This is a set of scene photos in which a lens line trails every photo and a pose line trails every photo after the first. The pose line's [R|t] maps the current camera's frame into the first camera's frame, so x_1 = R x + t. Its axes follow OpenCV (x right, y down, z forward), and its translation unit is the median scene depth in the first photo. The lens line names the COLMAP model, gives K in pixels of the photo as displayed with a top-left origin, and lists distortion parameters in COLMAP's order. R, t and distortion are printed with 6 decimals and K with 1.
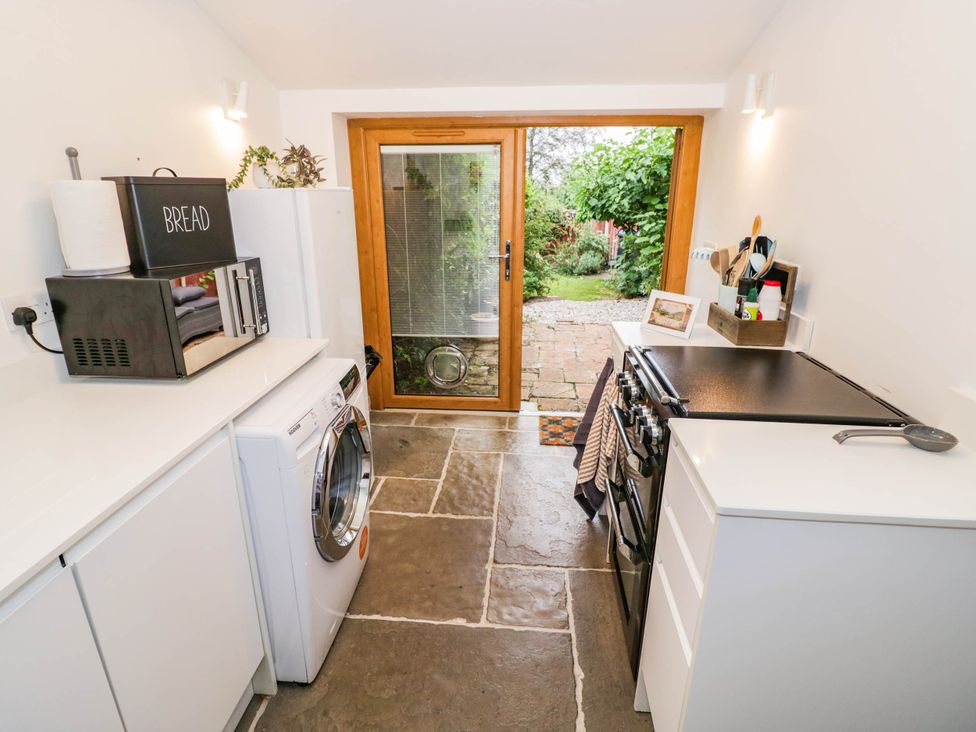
lens RADIAL K [[521.6, 0, 468.3], [0, 521.6, 365.5], [0, 0, 1]] dist [0.009882, -0.025160]
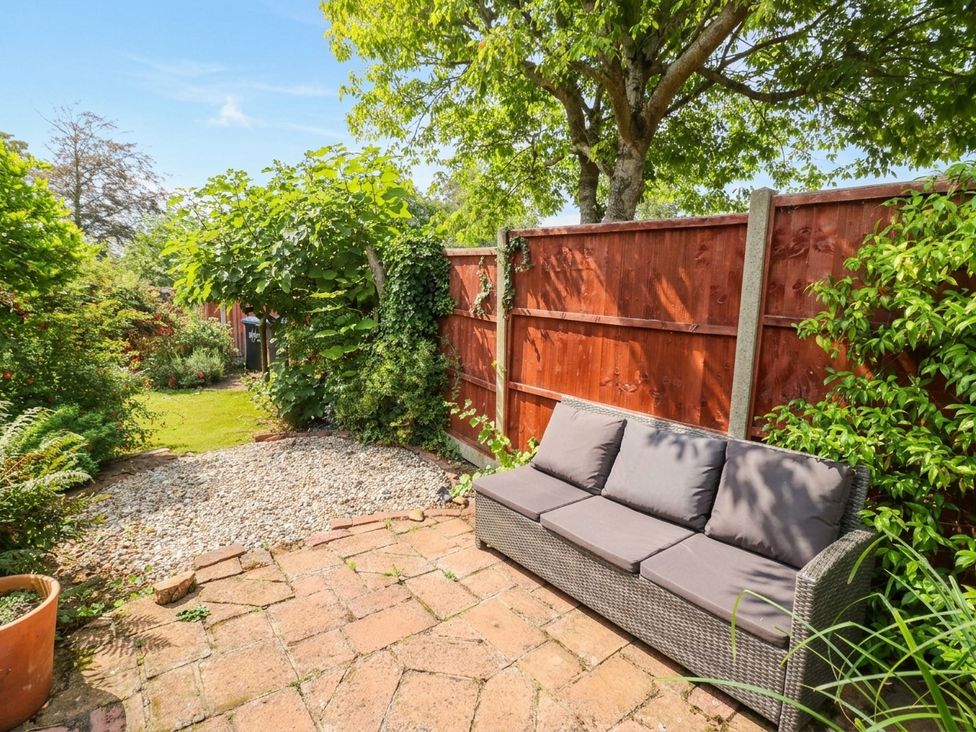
lens RADIAL K [[521.6, 0, 468.3], [0, 521.6, 365.5], [0, 0, 1]] dist [0.009882, -0.025160]
pose [[0.730363, -0.080812, 0.678262, 0.022625], [0.186631, 0.978802, -0.084348, -0.078747], [-0.657068, 0.188189, 0.729963, 0.287222]]
